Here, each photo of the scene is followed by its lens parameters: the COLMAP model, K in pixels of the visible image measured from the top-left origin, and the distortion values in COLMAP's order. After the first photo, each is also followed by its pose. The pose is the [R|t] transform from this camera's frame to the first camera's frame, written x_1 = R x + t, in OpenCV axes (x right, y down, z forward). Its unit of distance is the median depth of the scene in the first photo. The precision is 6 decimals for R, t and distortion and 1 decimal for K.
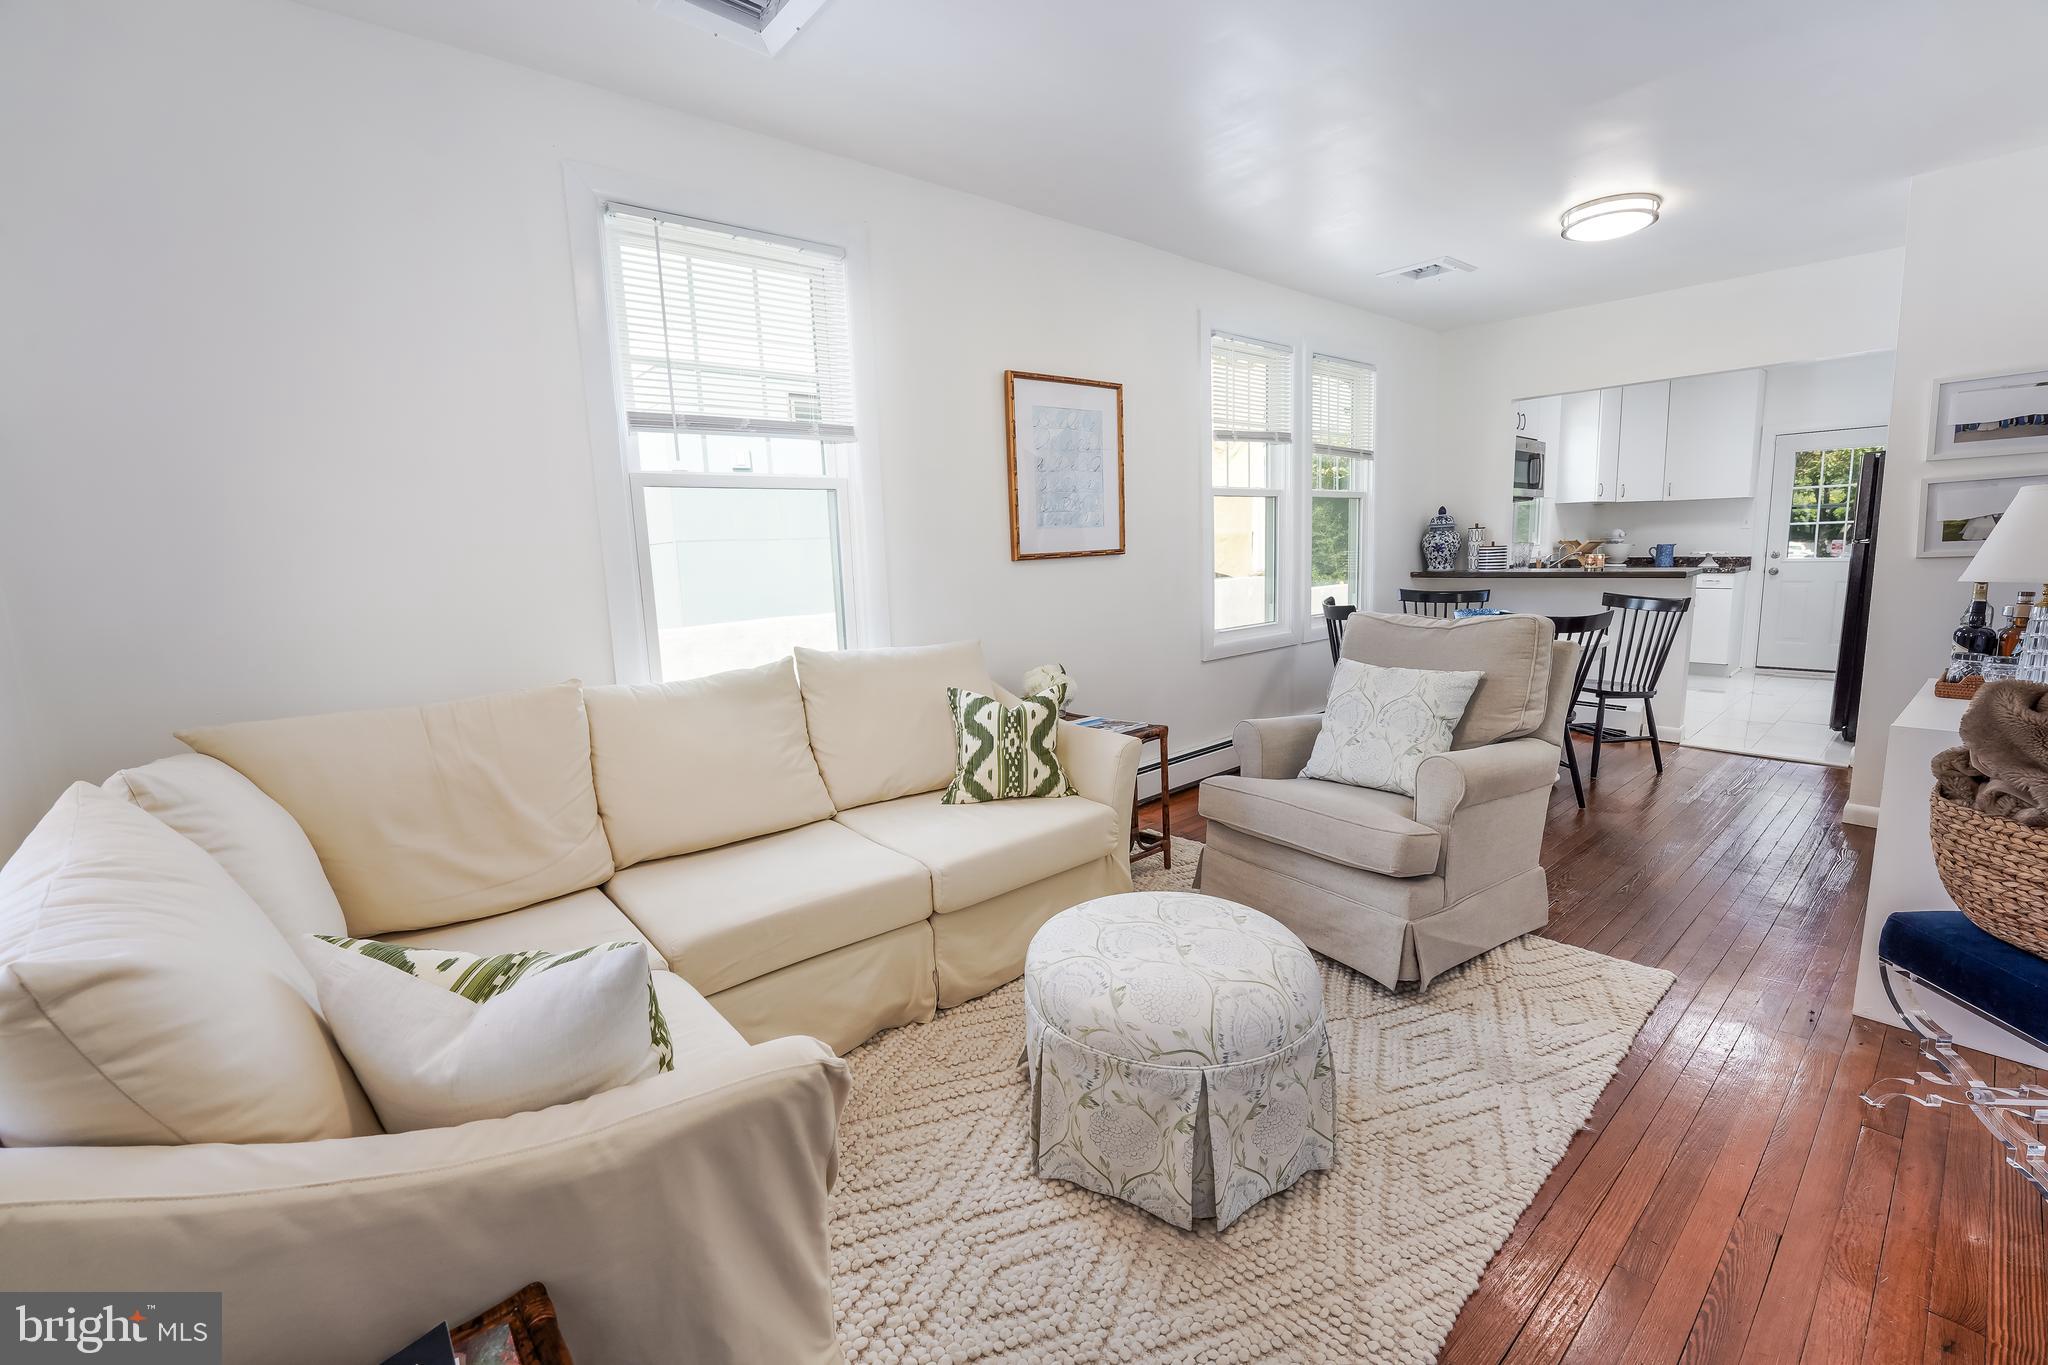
lens RADIAL K [[836.9, 0, 1024.0], [0, 836.9, 682.5], [0, 0, 1]] dist [-0.023221, 0.000736]
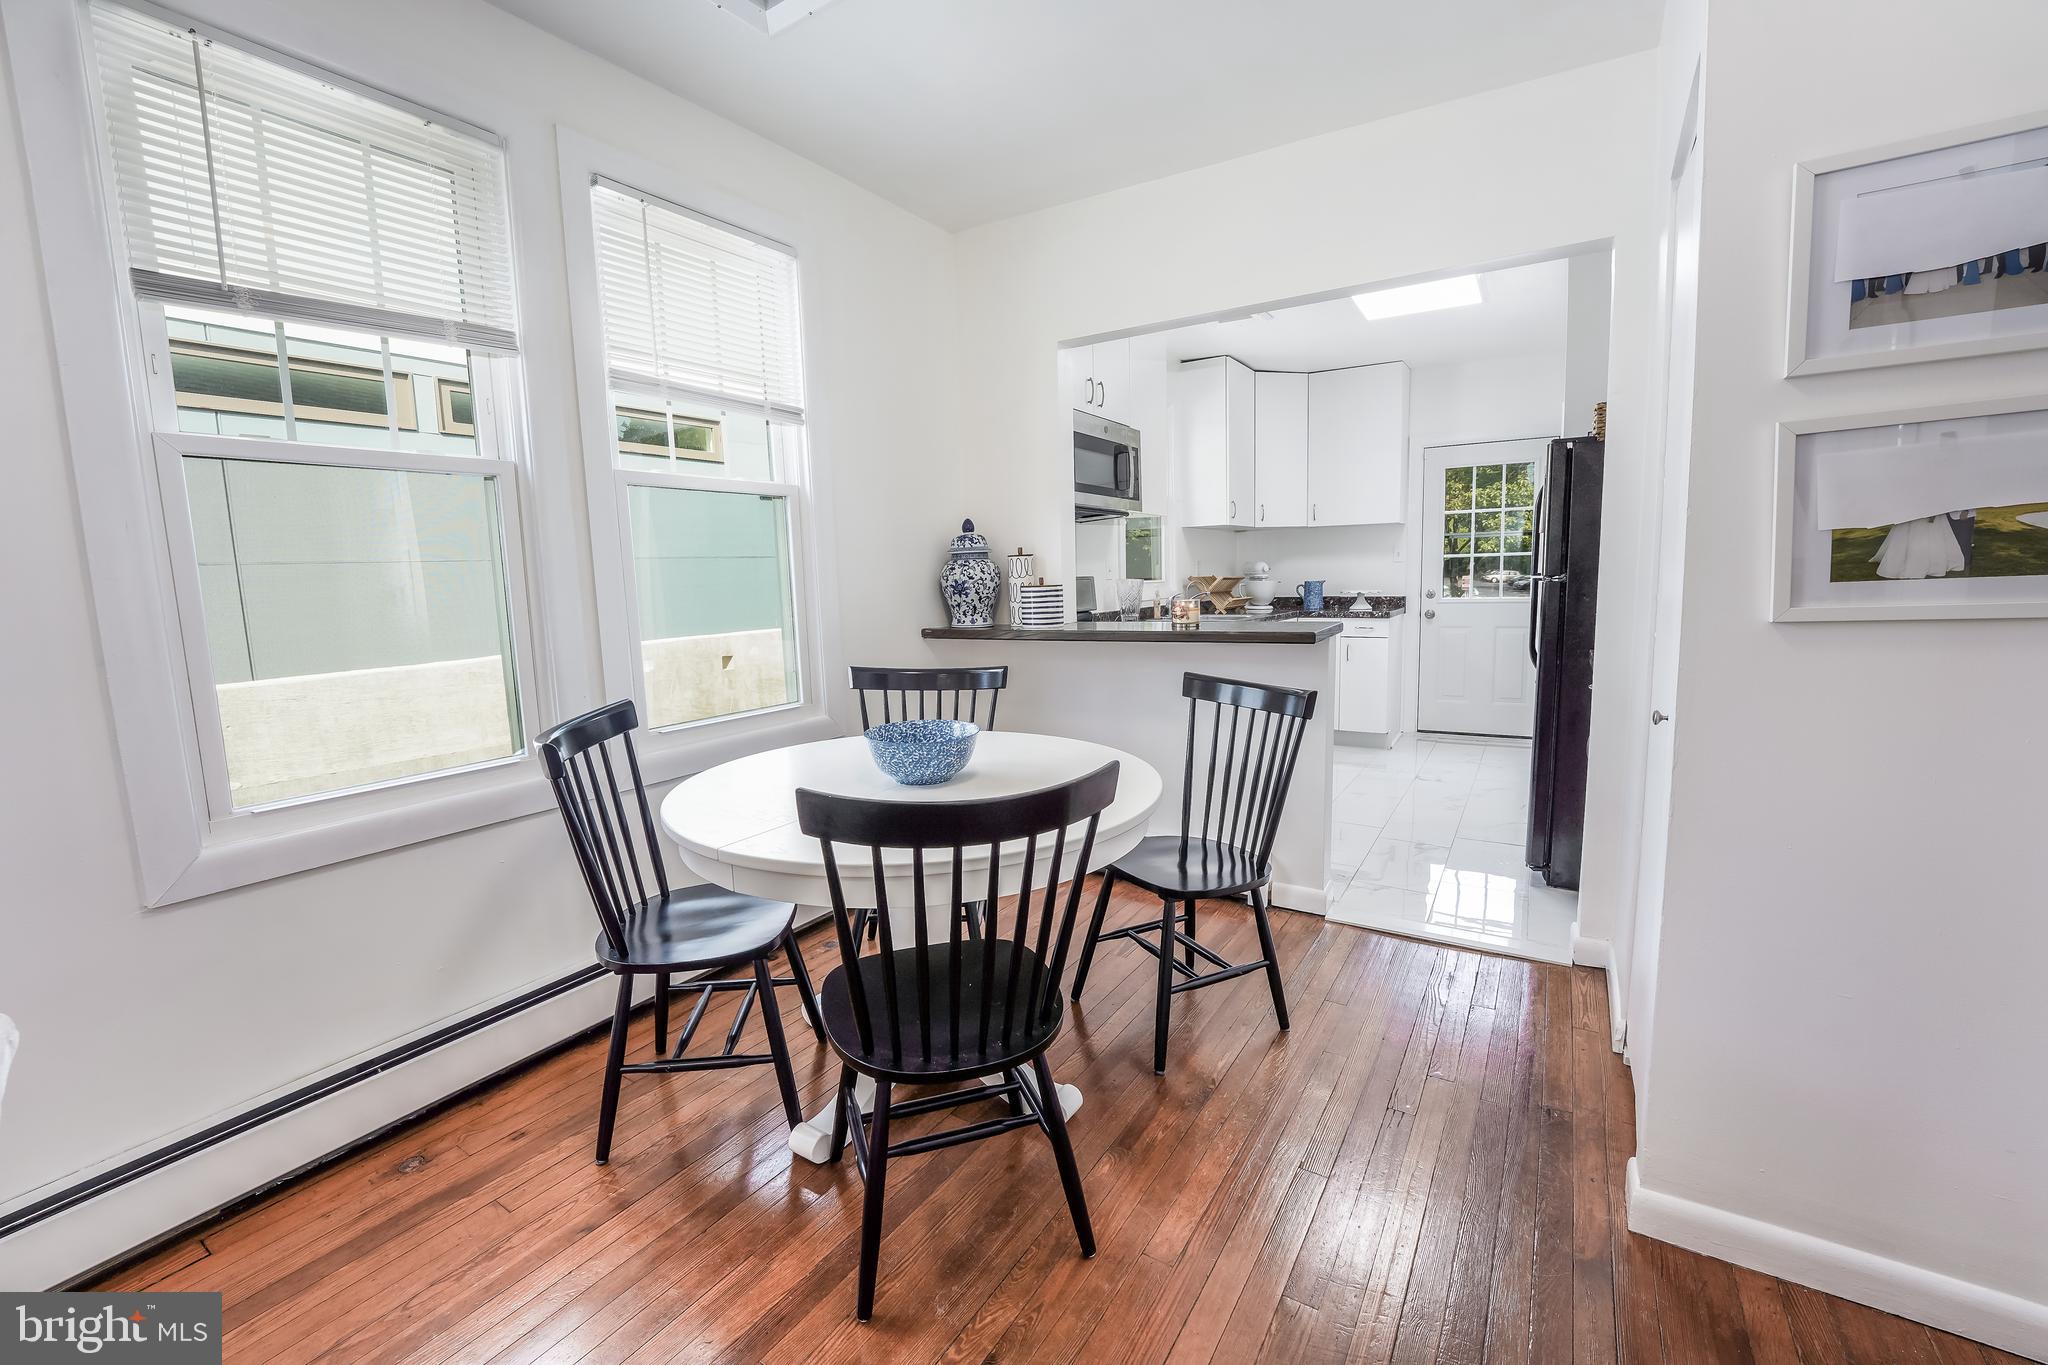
lens RADIAL K [[836.9, 0, 1024.0], [0, 836.9, 682.5], [0, 0, 1]] dist [-0.023221, 0.000736]
pose [[0.956590, -0.030924, 0.289793, 0.362315], [0.042366, 0.998547, -0.033295, -0.072454], [-0.288342, 0.044127, 0.956510, 0.415999]]
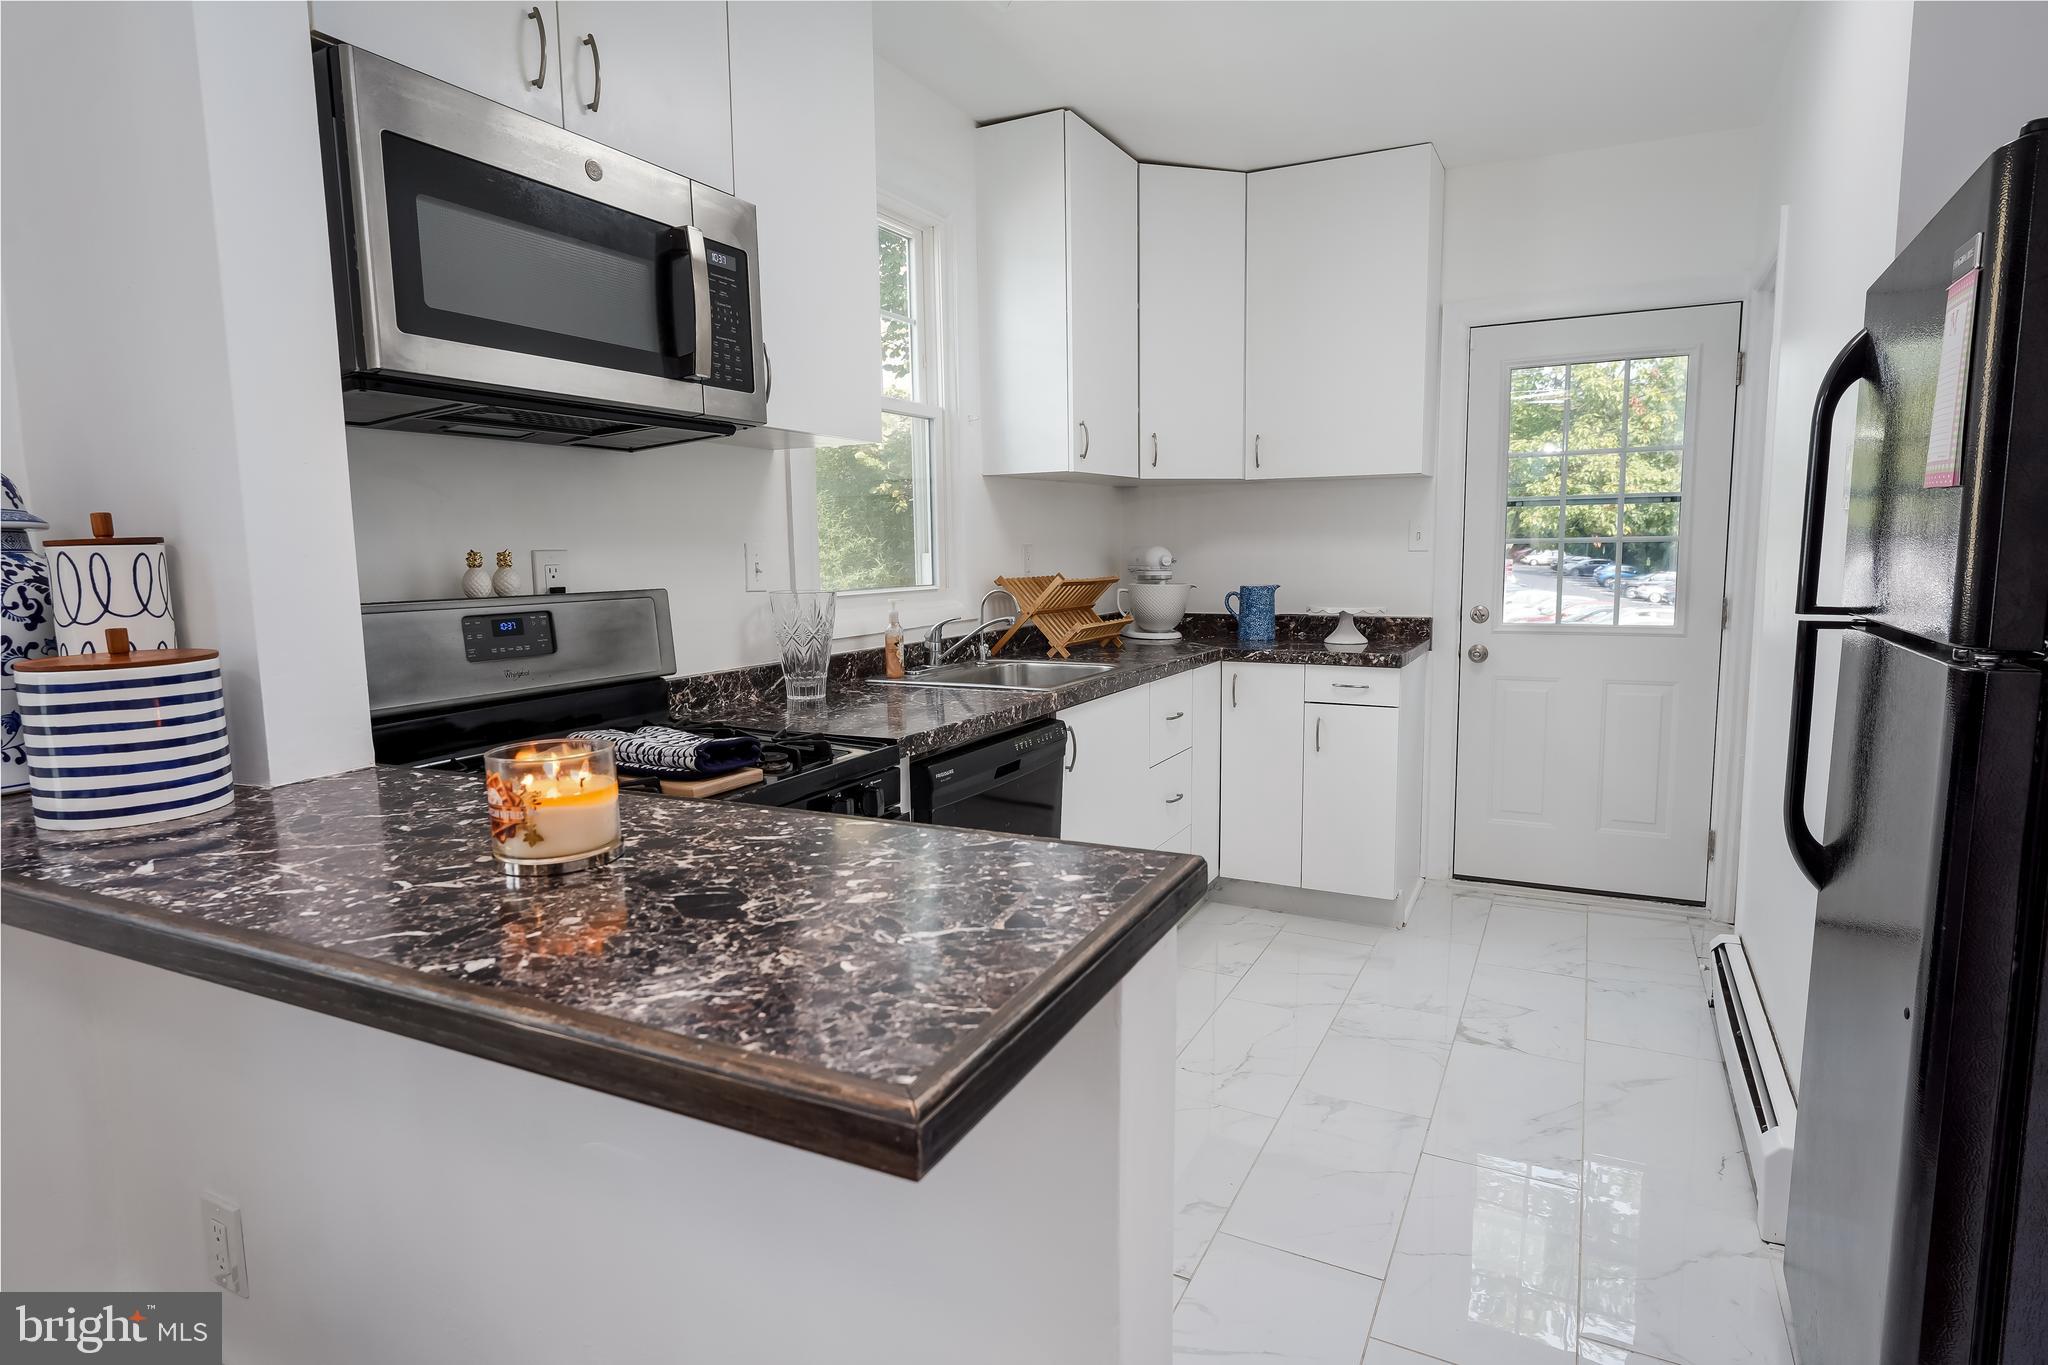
lens RADIAL K [[1092.7, 0, 1024.0], [0, 1092.7, 682.5], [0, 0, 1]] dist [0.002161, 0.000063]
pose [[0.929837, -0.025208, 0.367108, 0.622646], [0.040819, 0.998559, -0.034824, -0.139574], [-0.365701, 0.047366, 0.929526, 0.716065]]
